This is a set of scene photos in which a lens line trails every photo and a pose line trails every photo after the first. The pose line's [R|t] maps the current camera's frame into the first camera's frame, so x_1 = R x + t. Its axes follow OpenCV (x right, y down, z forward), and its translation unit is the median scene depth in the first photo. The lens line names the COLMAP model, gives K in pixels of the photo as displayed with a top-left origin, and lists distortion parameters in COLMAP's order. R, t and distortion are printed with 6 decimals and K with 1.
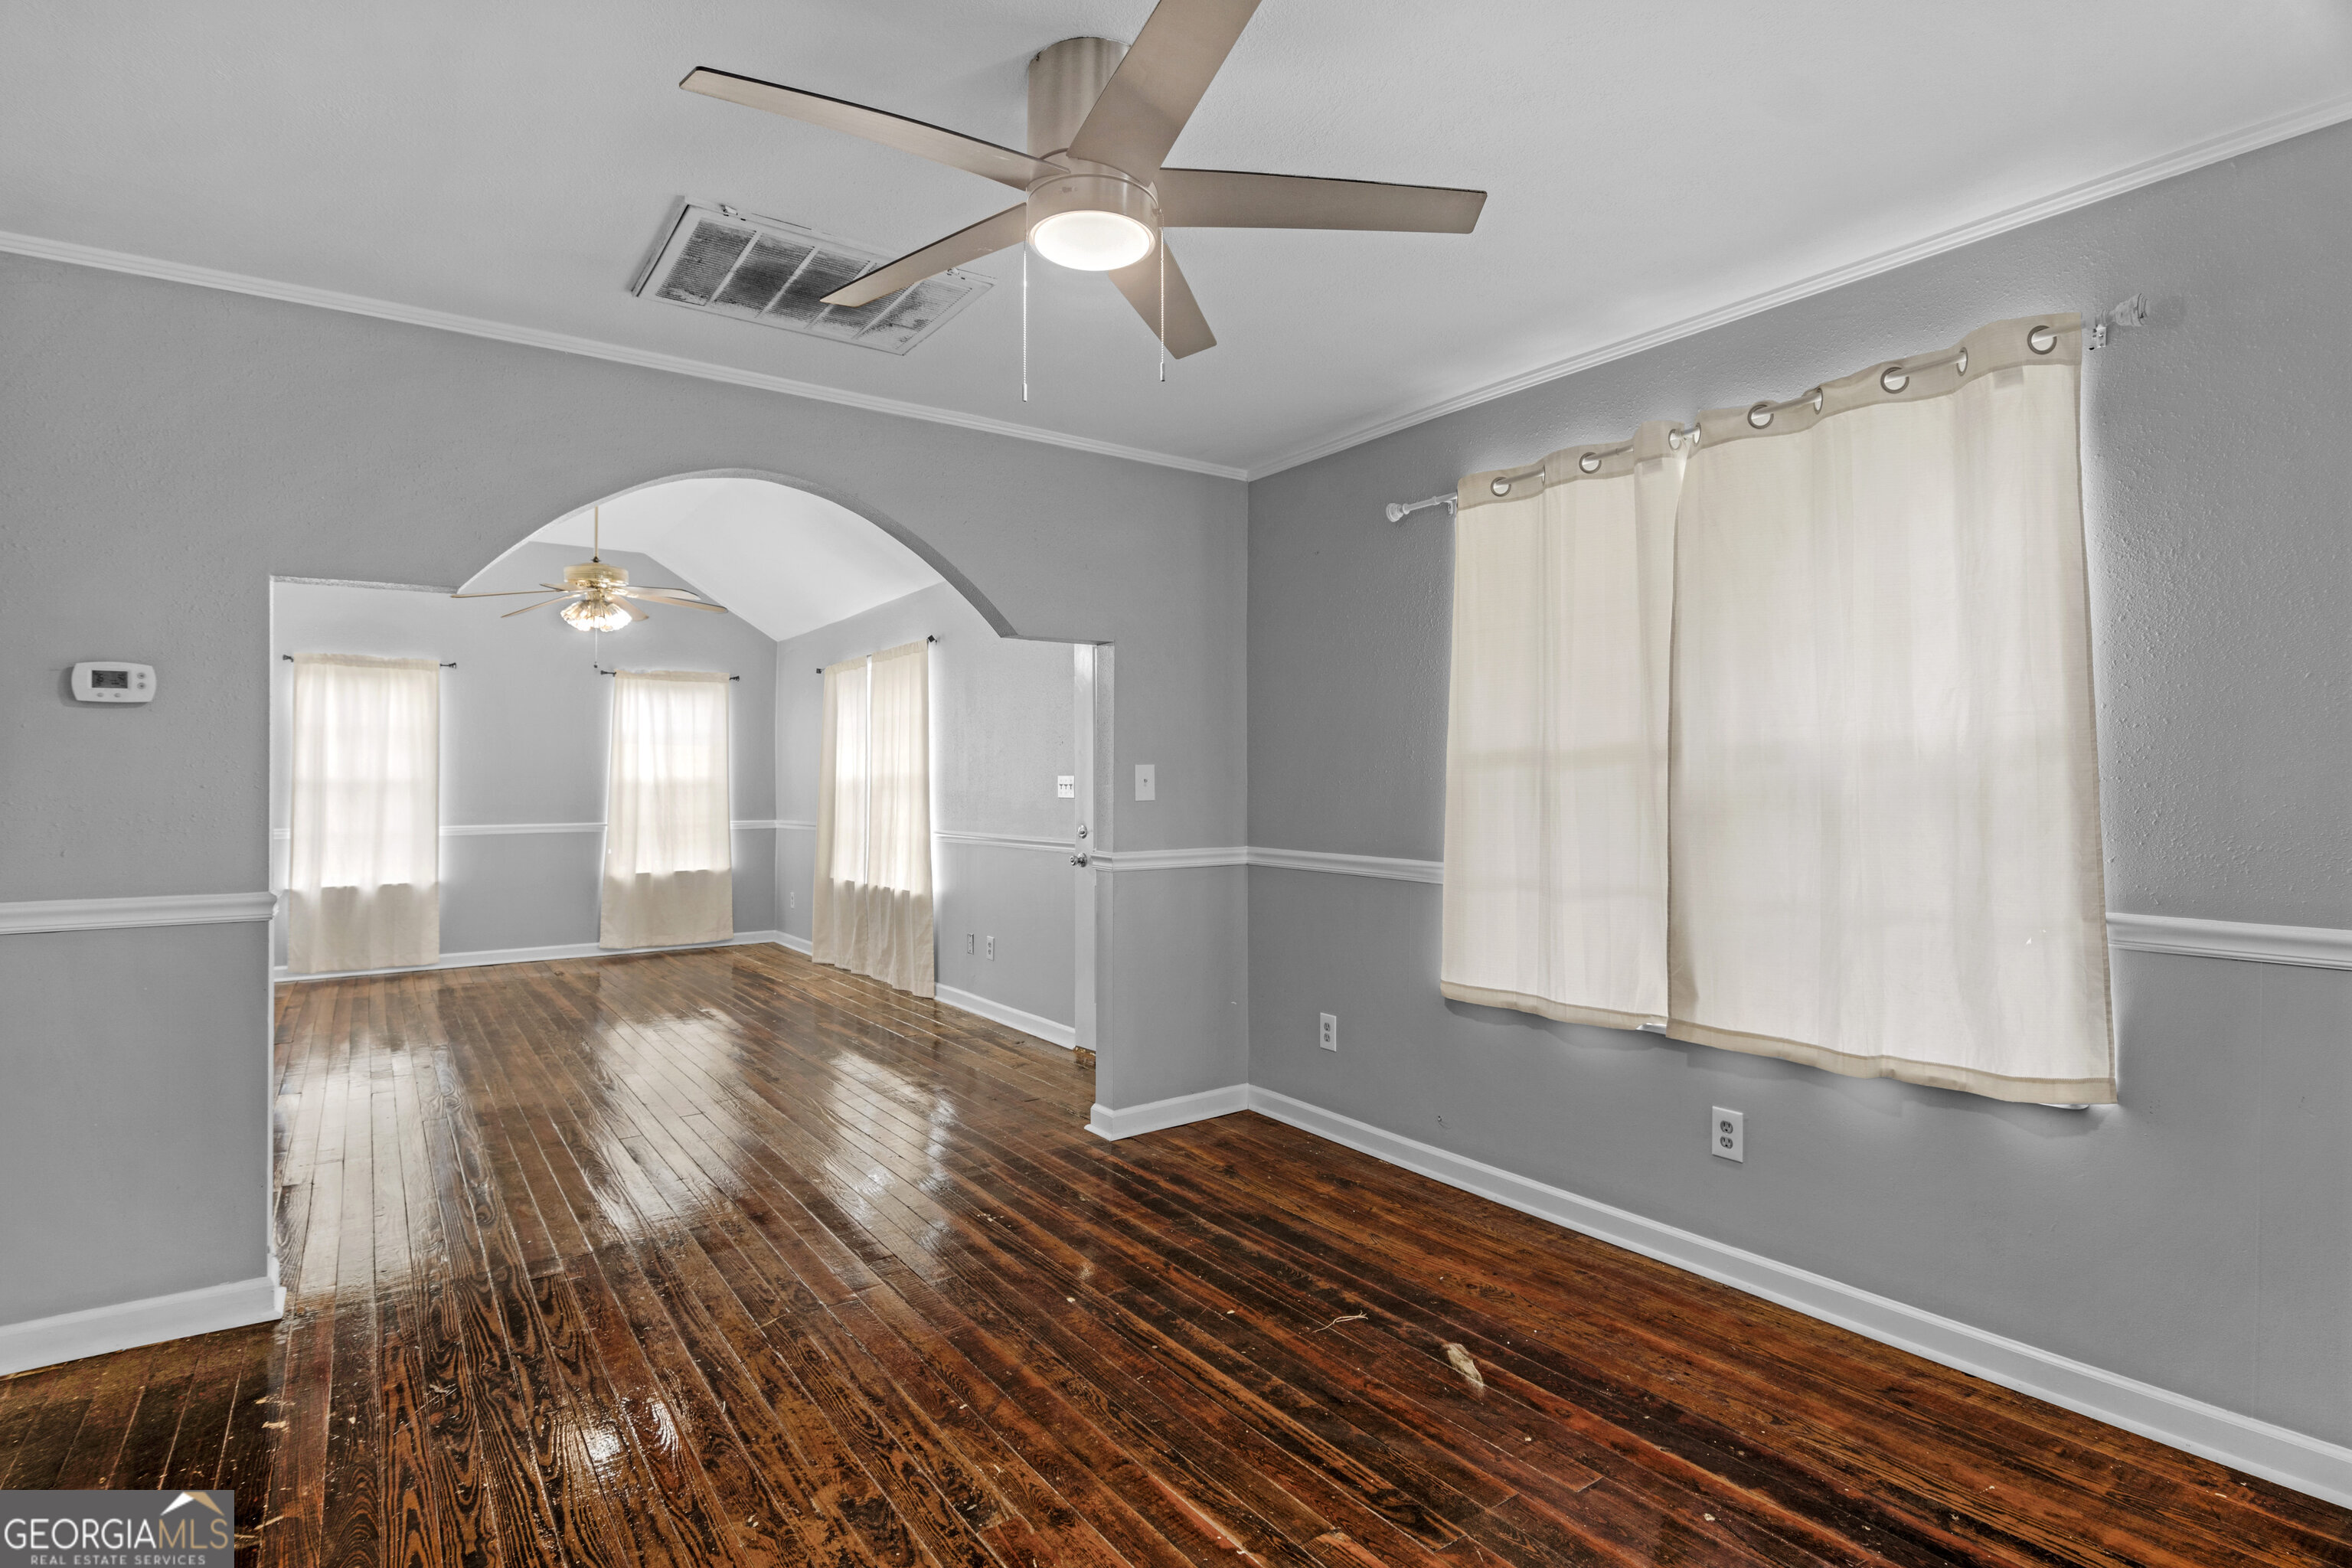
lens RADIAL K [[1190.6, 0, 1175.8], [0, 1190.6, 779.5], [0, 0, 1]] dist [-0.012362, -0.004166]
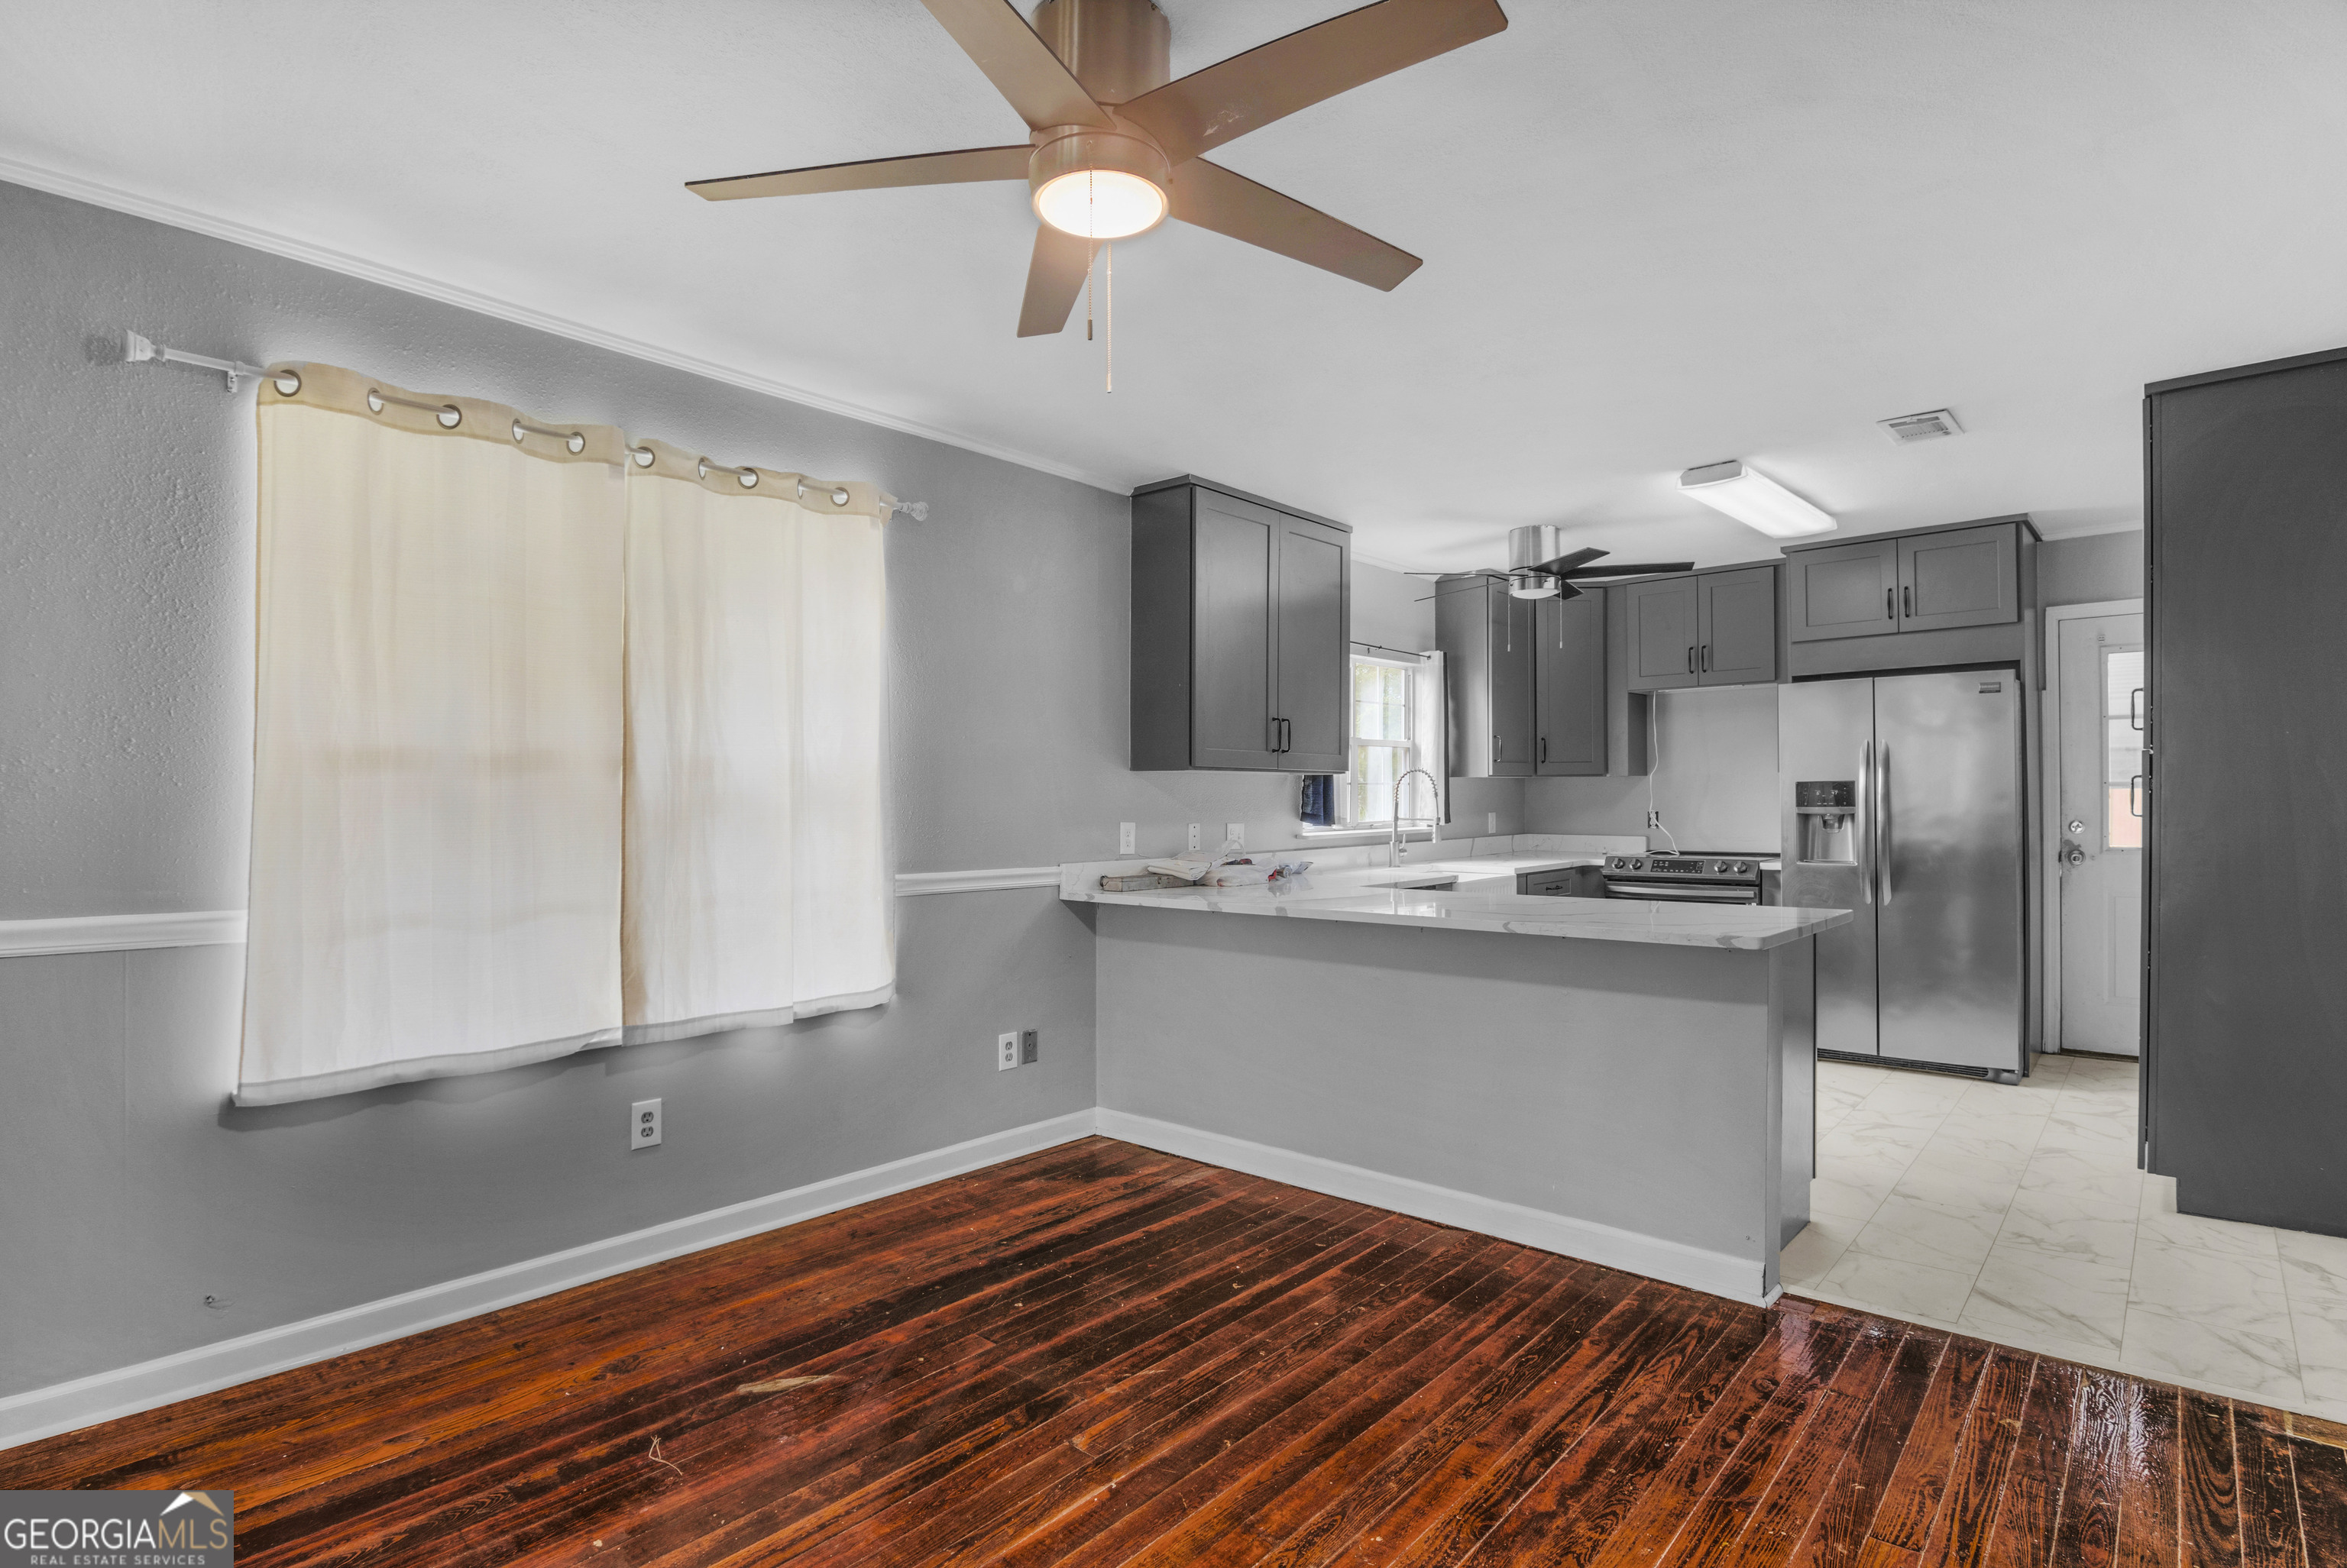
lens RADIAL K [[1187.9, 0, 1175.4], [0, 1187.9, 802.6], [0, 0, 1]] dist [-0.012362, -0.004166]
pose [[-0.247270, -0.000992, 0.968946, -0.747038], [-0.001750, 0.999998, 0.000577, 0.010681], [-0.968945, -0.001553, -0.247271, 0.885390]]
